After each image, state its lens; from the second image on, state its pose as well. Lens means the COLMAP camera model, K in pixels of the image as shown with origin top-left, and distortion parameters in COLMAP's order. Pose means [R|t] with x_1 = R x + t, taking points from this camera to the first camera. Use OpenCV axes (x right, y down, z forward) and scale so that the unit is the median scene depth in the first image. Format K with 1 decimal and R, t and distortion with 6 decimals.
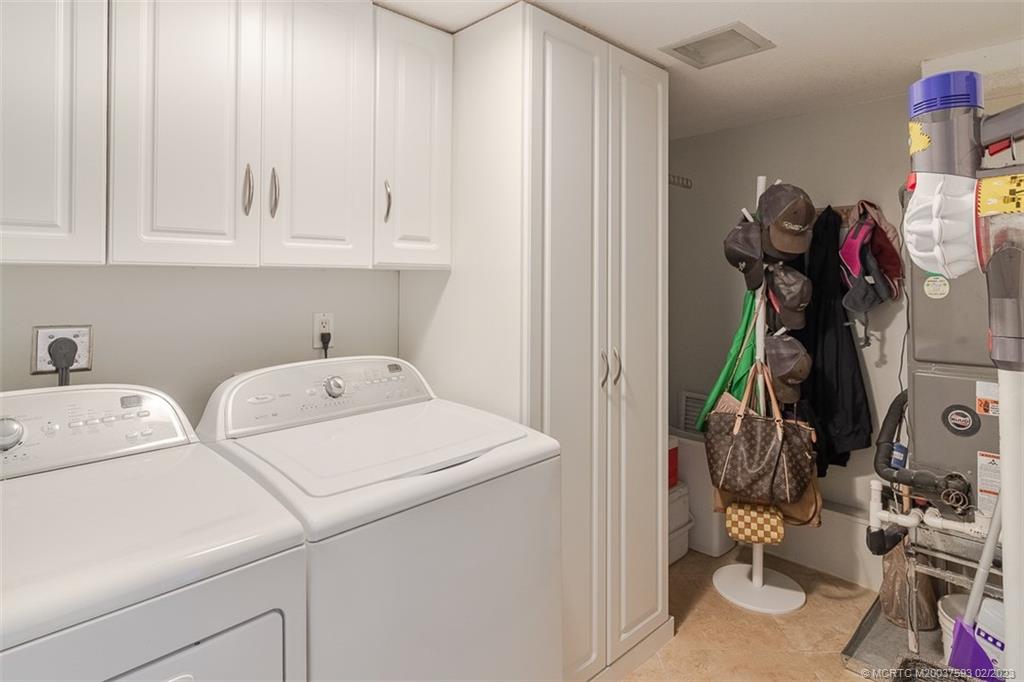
lens RADIAL K [[561.0, 0, 513.6], [0, 561.0, 270.6], [0, 0, 1]] dist [-0.004450, -0.001551]
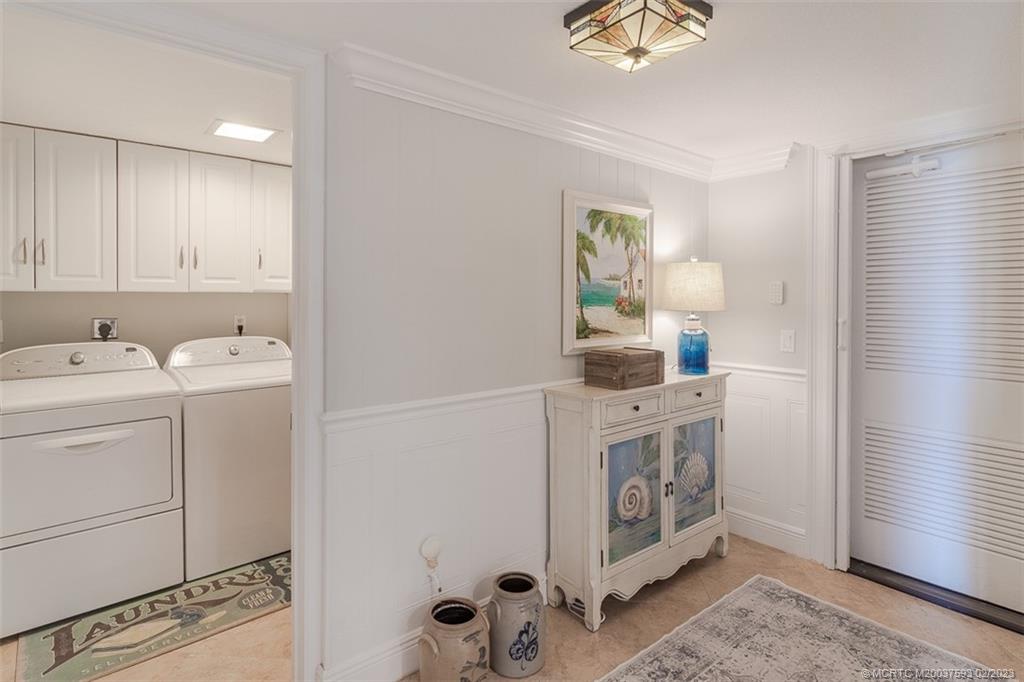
lens RADIAL K [[532.4, 0, 523.6], [0, 532.4, 301.3], [0, 0, 1]] dist [-0.000830, 0.000809]
pose [[0.996976, 0.000820, -0.077699, 1.044614], [0.000899, 0.999756, 0.022092, -0.015146], [0.077699, -0.022096, 0.996732, -1.006929]]
